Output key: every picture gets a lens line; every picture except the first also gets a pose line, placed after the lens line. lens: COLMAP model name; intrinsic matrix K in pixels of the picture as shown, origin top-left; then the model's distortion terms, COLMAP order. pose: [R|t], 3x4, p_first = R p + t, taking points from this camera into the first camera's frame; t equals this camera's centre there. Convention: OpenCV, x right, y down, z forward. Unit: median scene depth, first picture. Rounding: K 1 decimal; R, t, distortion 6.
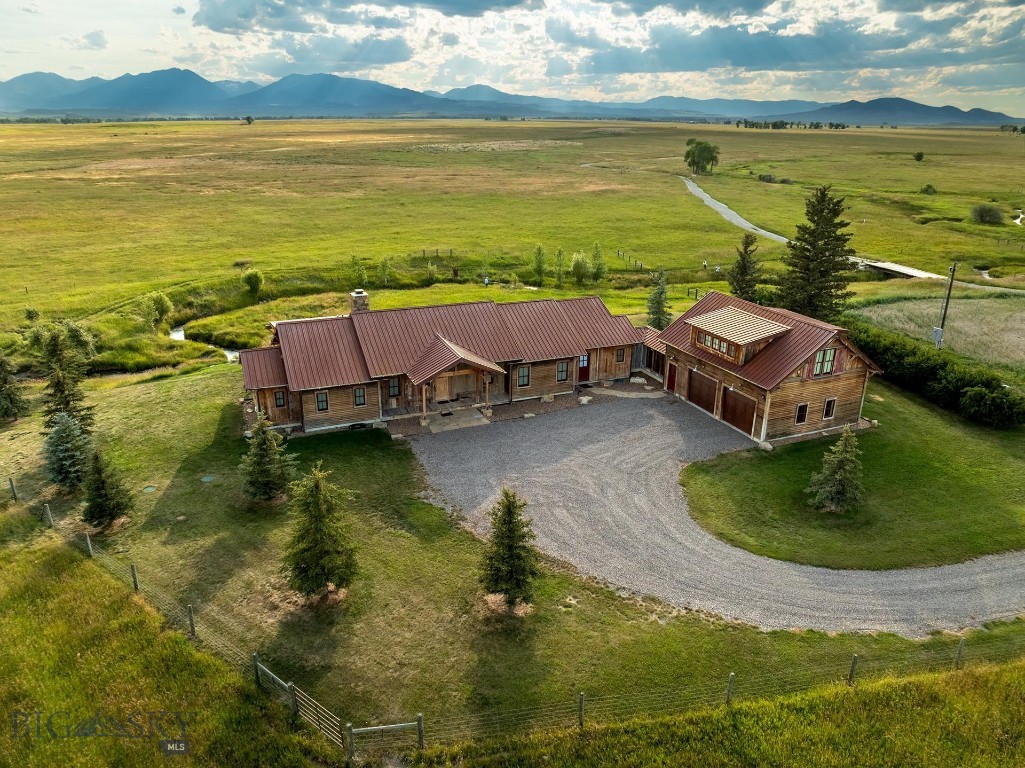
lens RADIAL K [[723.2, 0, 511.4], [0, 723.2, 385.2], [0, 0, 1]] dist [-0.063746, 0.037491]
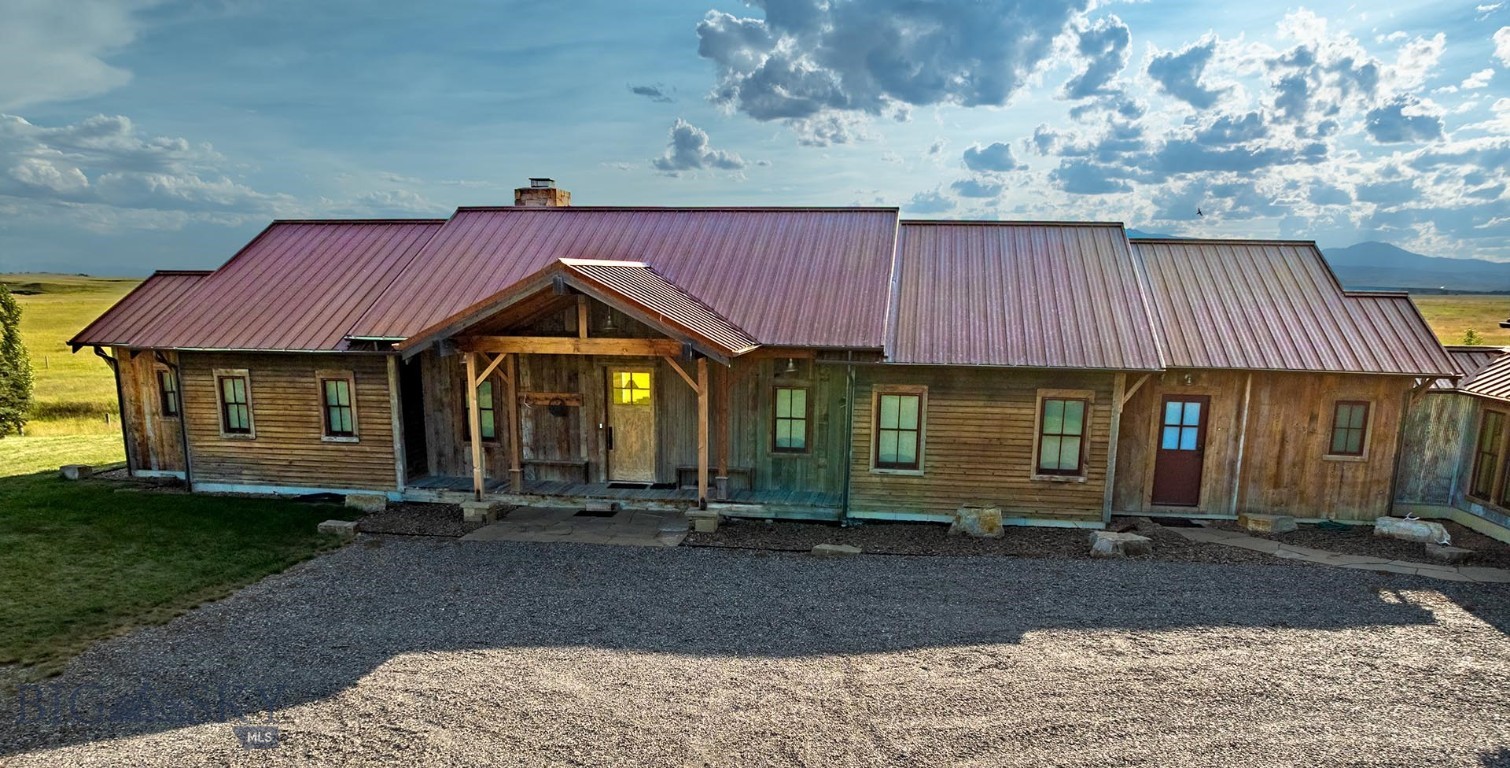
lens RADIAL K [[1087.1, 0, 757.1], [0, 1087.1, 387.8], [0, 0, 1]] dist [-0.002597, -0.000636]
pose [[0.847187, 0.044905, -0.529394, 0.211801], [-0.187967, 0.957311, -0.219601, 0.081709], [0.496933, 0.285551, 0.819462, 0.707481]]
